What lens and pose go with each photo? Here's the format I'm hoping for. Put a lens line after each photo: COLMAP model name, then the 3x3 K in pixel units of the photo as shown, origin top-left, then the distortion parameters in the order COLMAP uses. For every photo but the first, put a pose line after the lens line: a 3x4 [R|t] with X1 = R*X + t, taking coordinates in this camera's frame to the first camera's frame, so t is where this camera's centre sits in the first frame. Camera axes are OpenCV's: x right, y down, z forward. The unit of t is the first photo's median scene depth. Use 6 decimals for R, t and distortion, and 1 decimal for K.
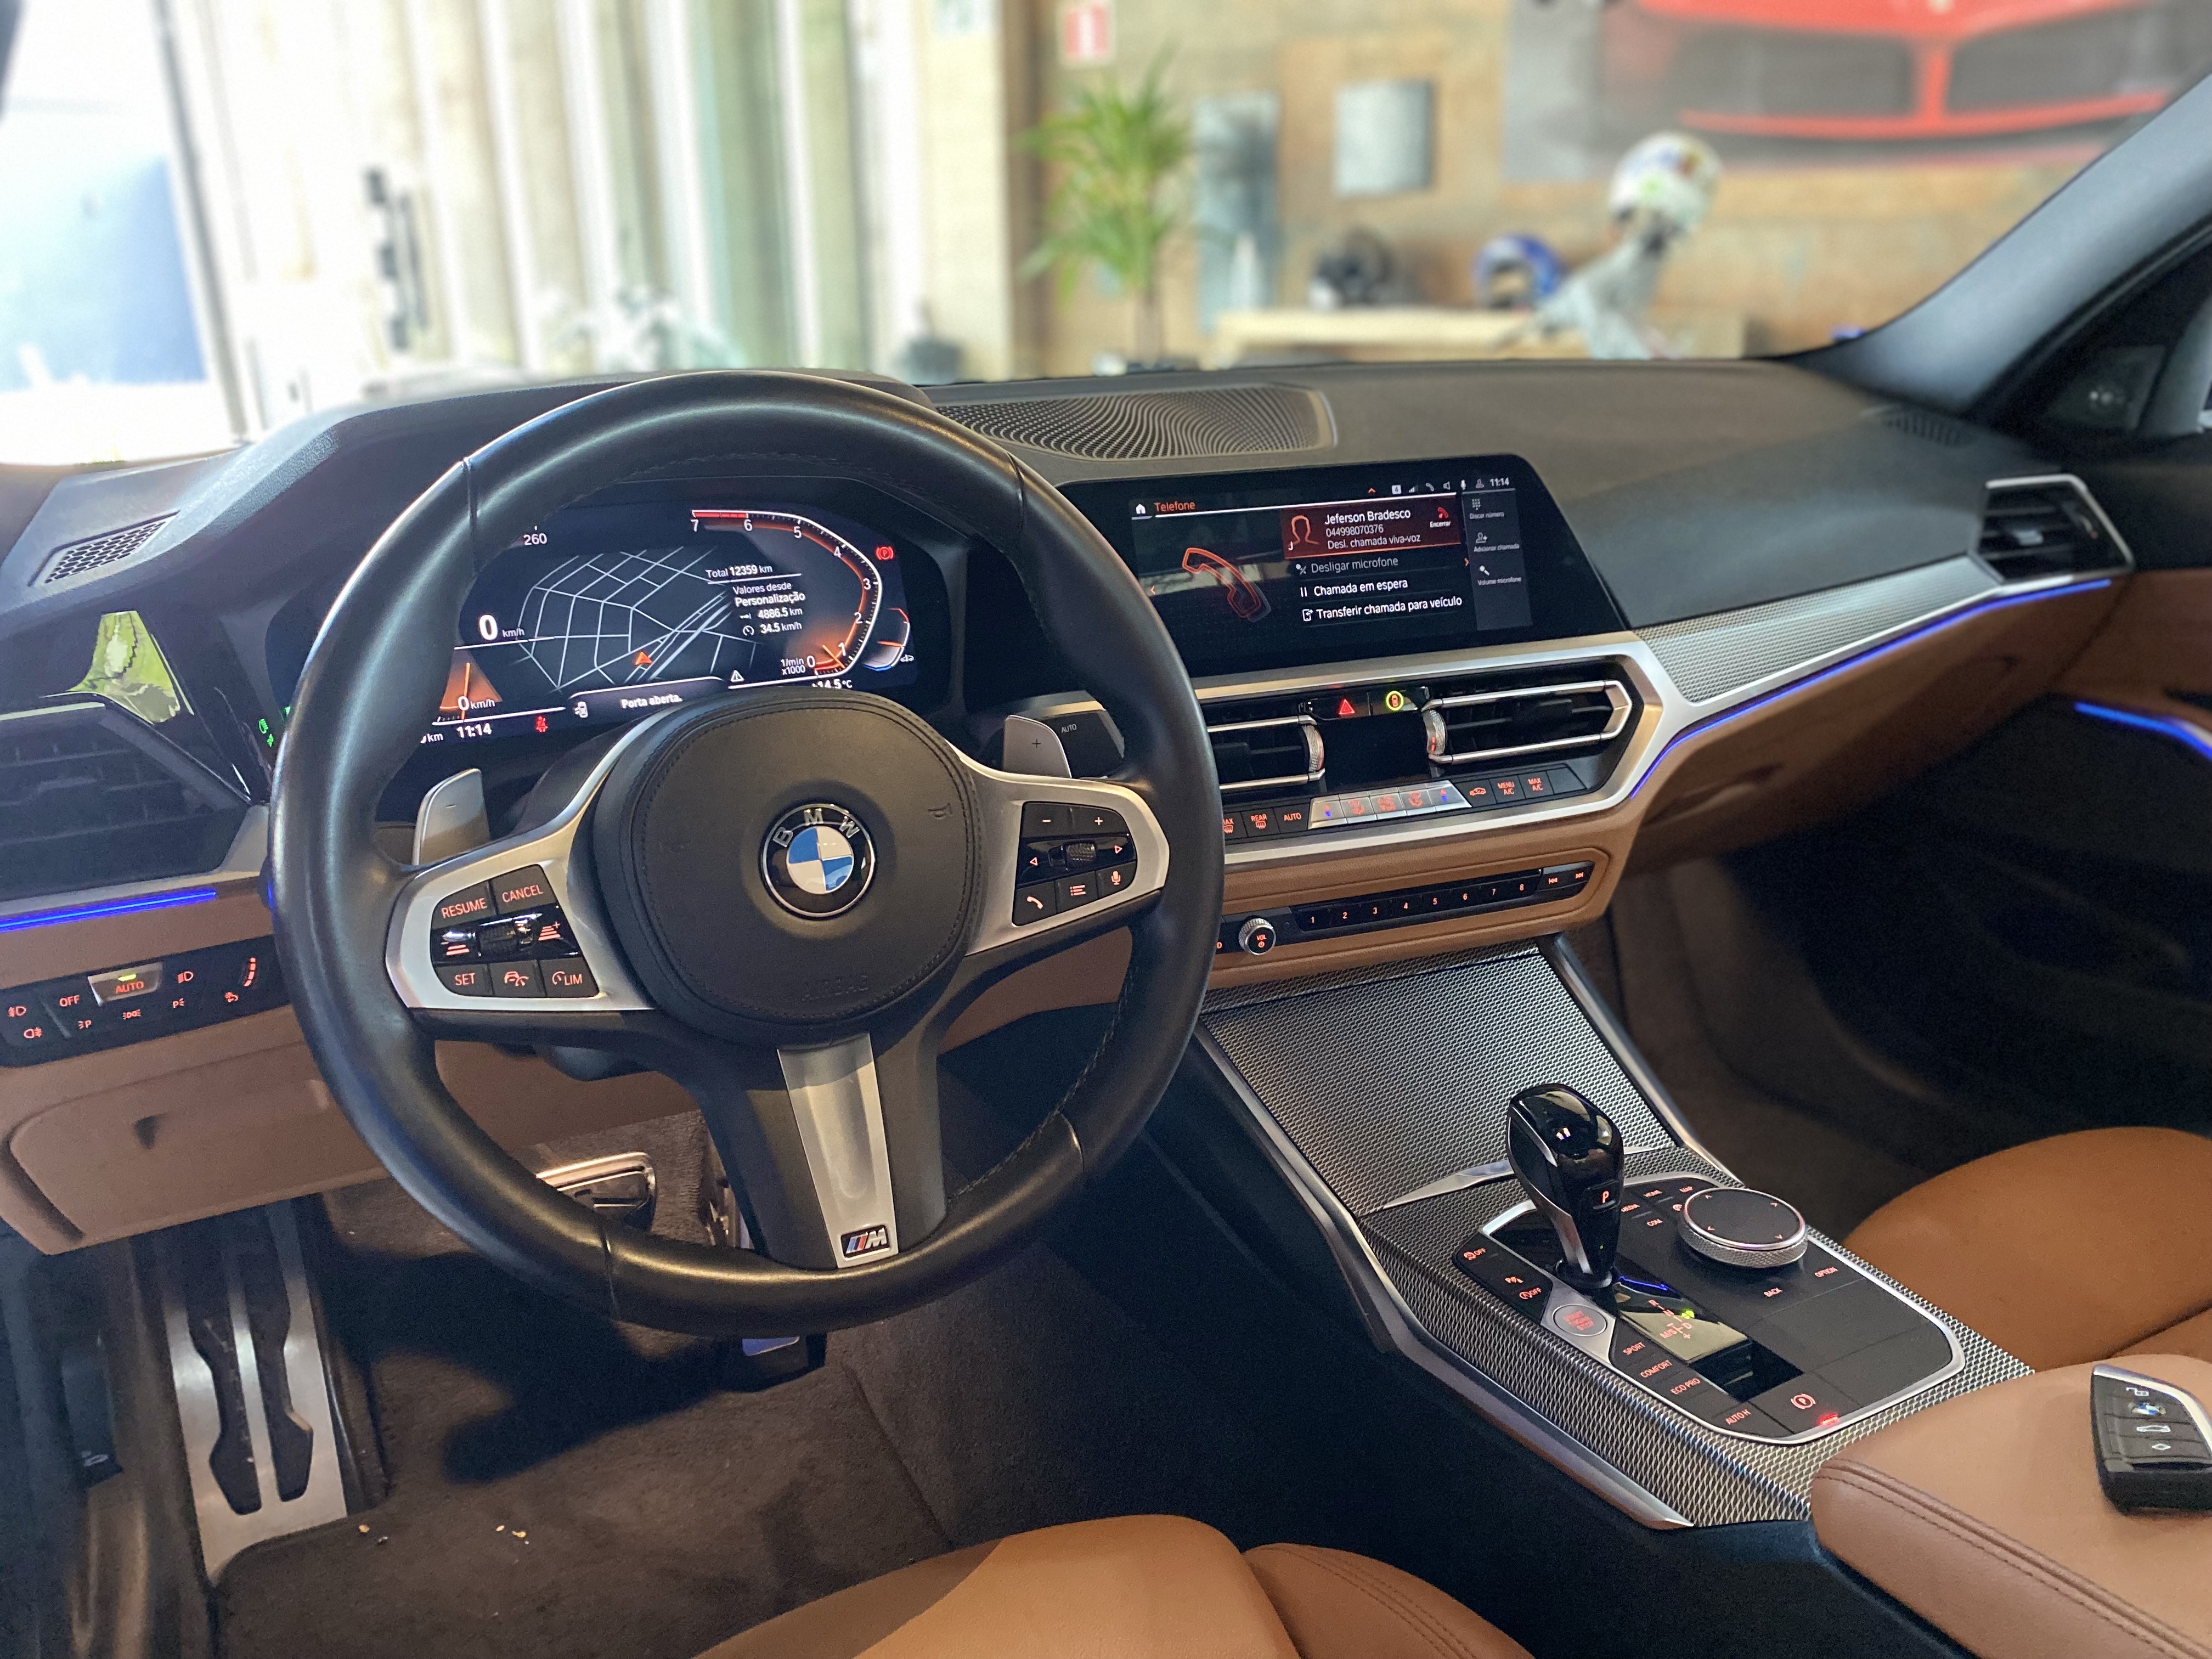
lens RADIAL K [[1649.4, 0, 1107.1], [0, 1649.4, 817.4], [0, 0, 1]] dist [0.079208, -0.135064]
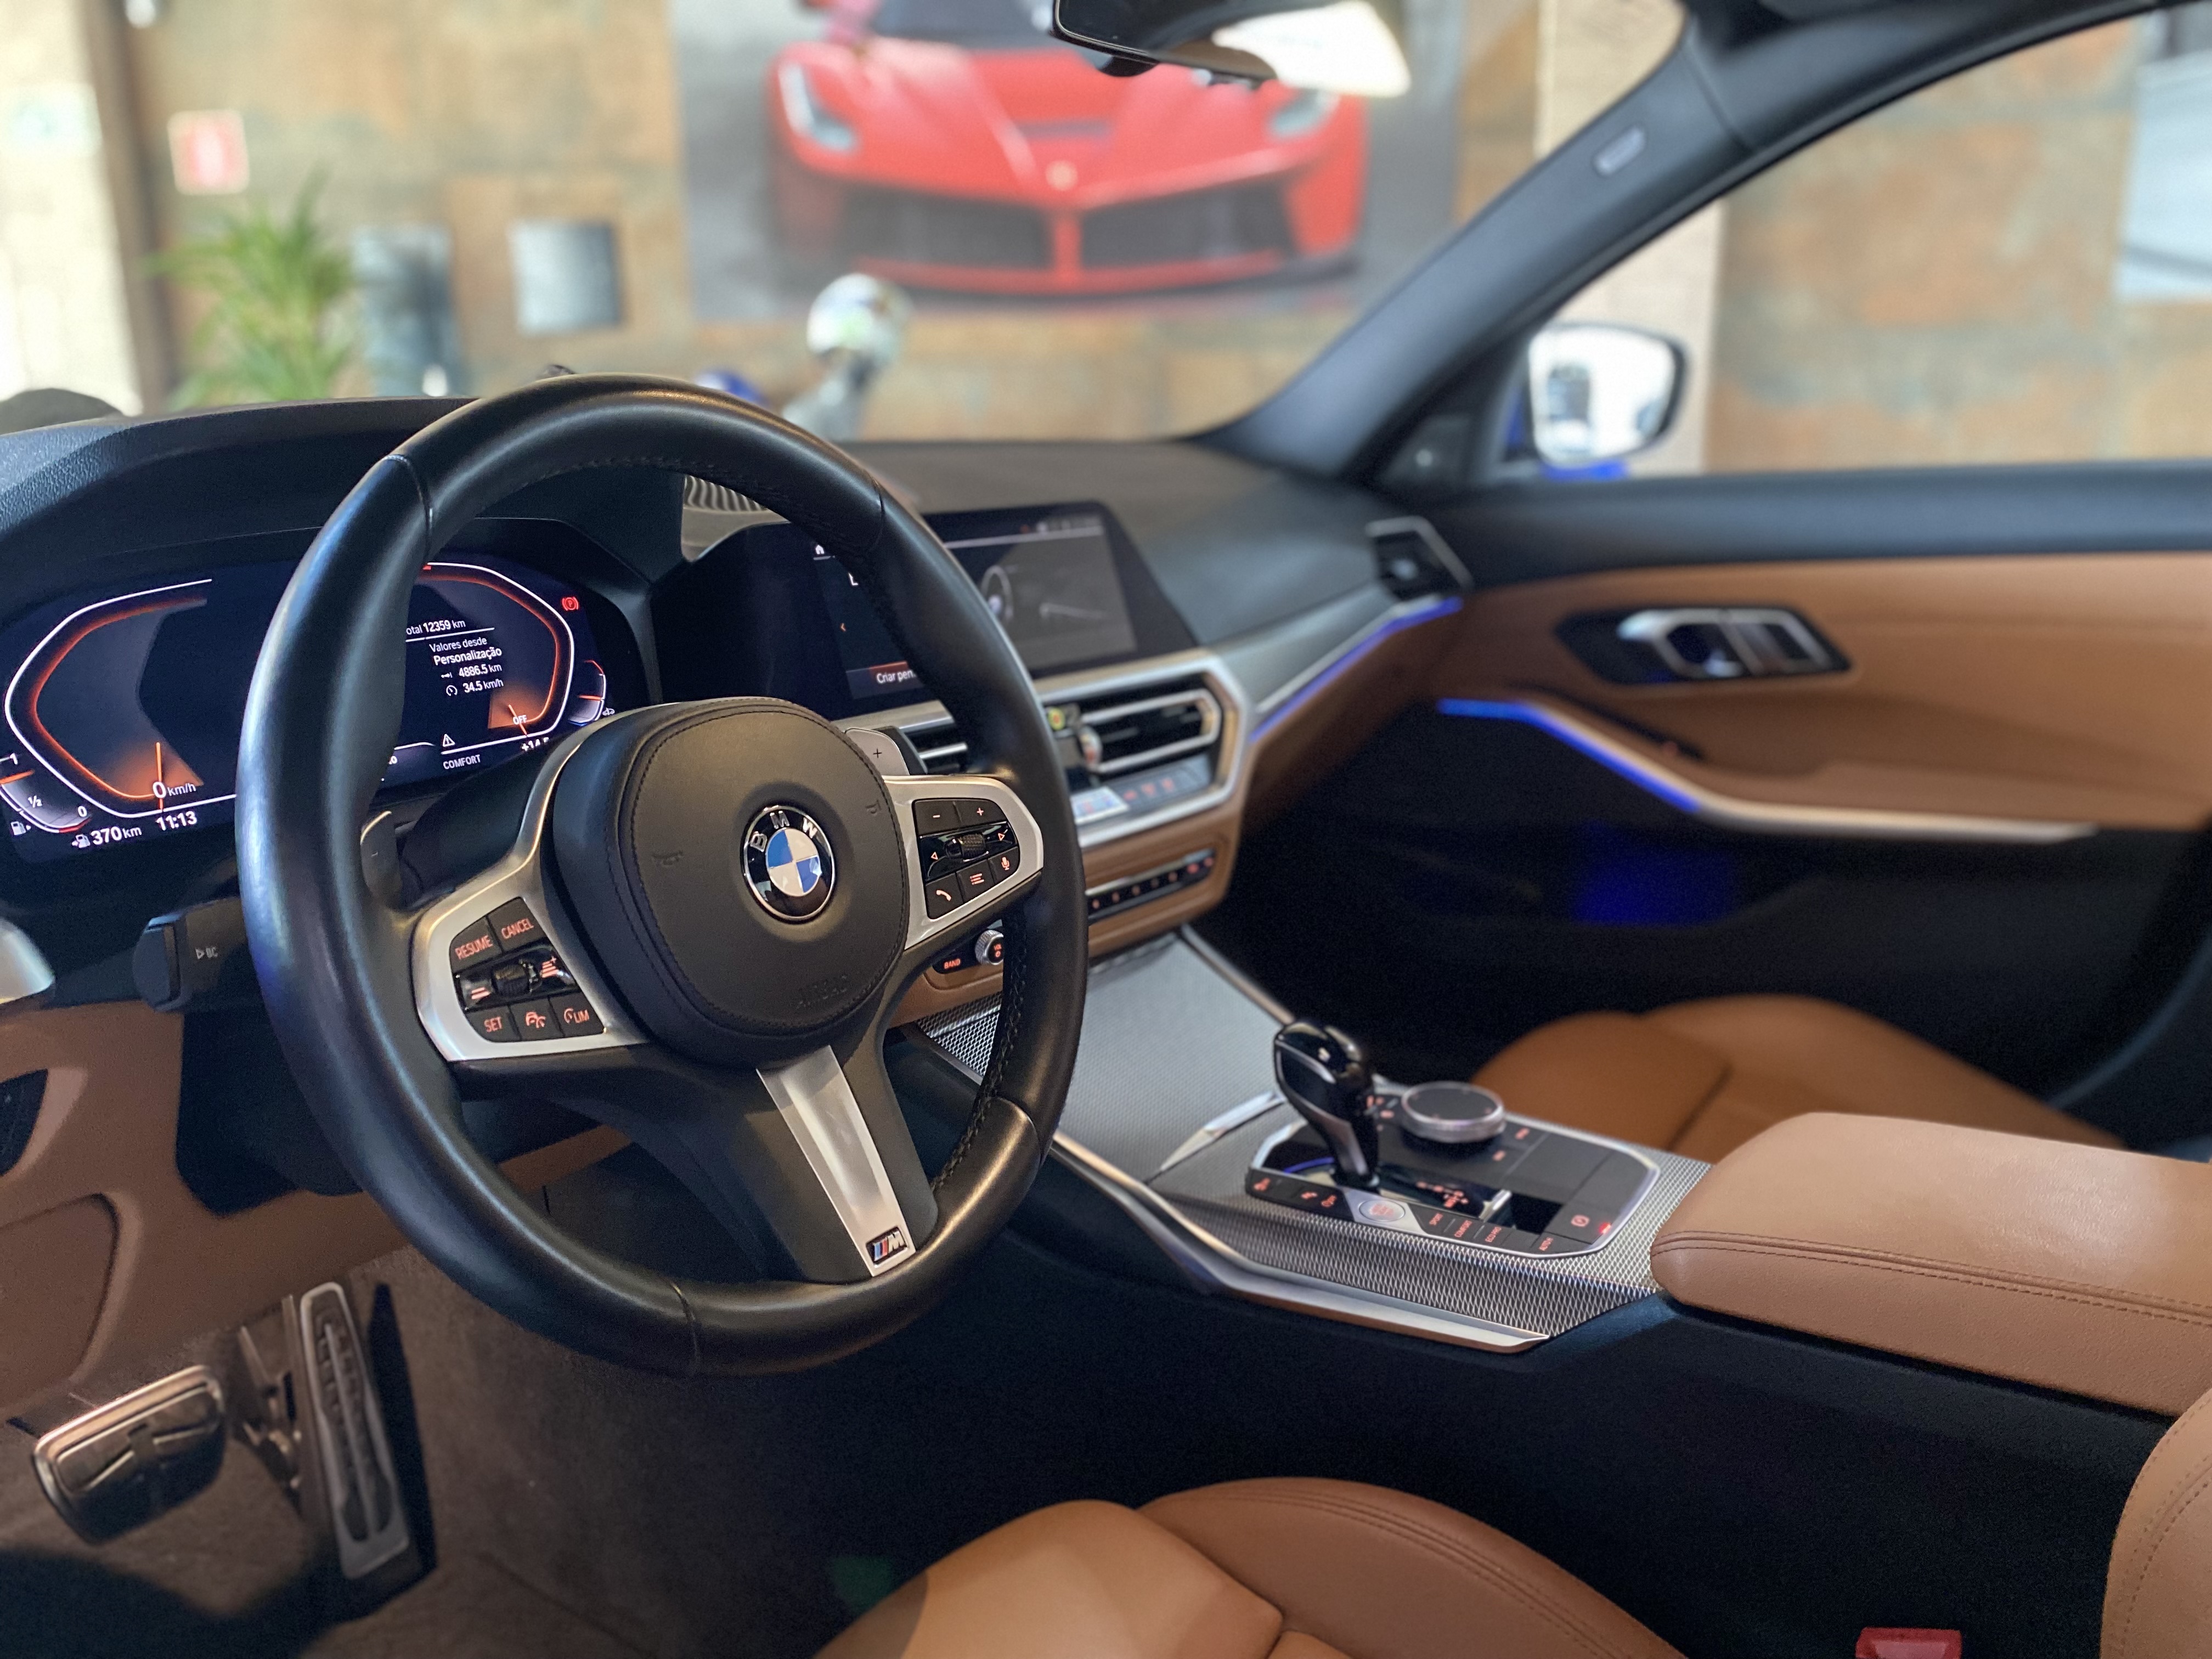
lens RADIAL K [[1659.5, 0, 1114.0], [0, 1659.5, 821.4], [0, 0, 1]] dist [-0.002911, 0.002627]
pose [[0.880882, -0.114473, 0.459285, -0.320753], [0.150133, 0.987784, -0.041749, 0.050491], [-0.448895, 0.105730, 0.887307, 0.036224]]
